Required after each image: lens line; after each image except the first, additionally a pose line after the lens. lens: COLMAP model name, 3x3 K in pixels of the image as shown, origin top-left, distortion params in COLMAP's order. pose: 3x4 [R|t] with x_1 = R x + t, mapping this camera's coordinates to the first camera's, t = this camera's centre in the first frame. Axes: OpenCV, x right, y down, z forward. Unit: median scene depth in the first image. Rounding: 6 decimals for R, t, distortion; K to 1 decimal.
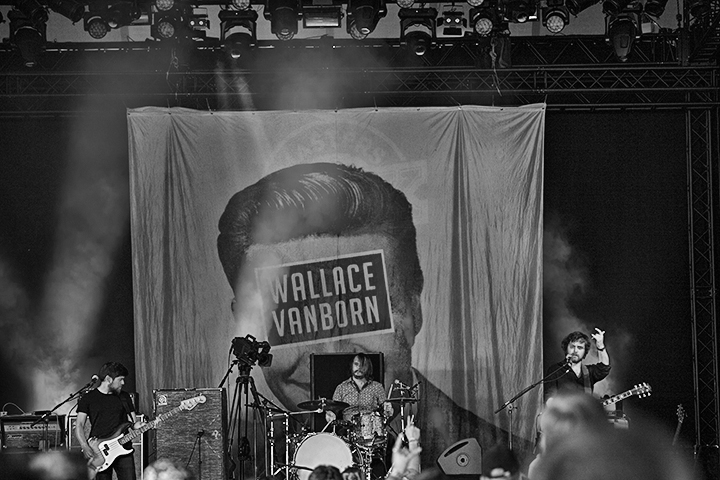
lens RADIAL K [[2698.8, 0, 360.0], [0, 2698.8, 239.9], [0, 0, 1]] dist [-0.037477, 0.000000]
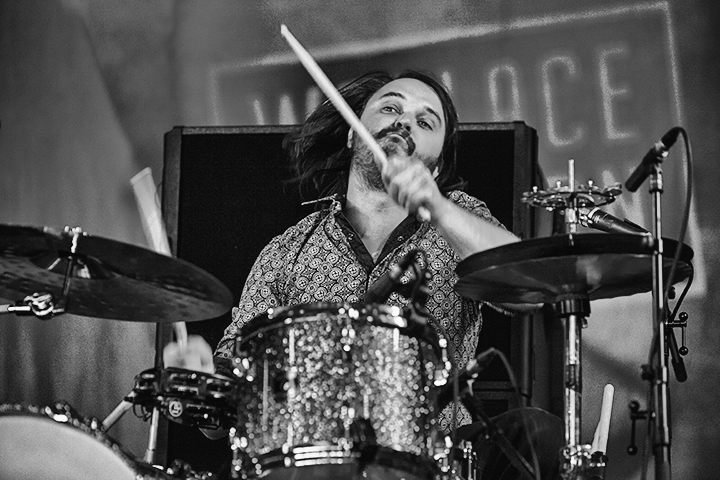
lens RADIAL K [[3184.2, 0, 360.0], [0, 3184.2, 240.1], [0, 0, 1]] dist [0.126593, 0.000000]
pose [[0.988210, 0.010363, -0.152756, 0.027316], [-0.029666, 0.991759, -0.124635, 0.069246], [0.150206, 0.127697, 0.980373, 0.680931]]
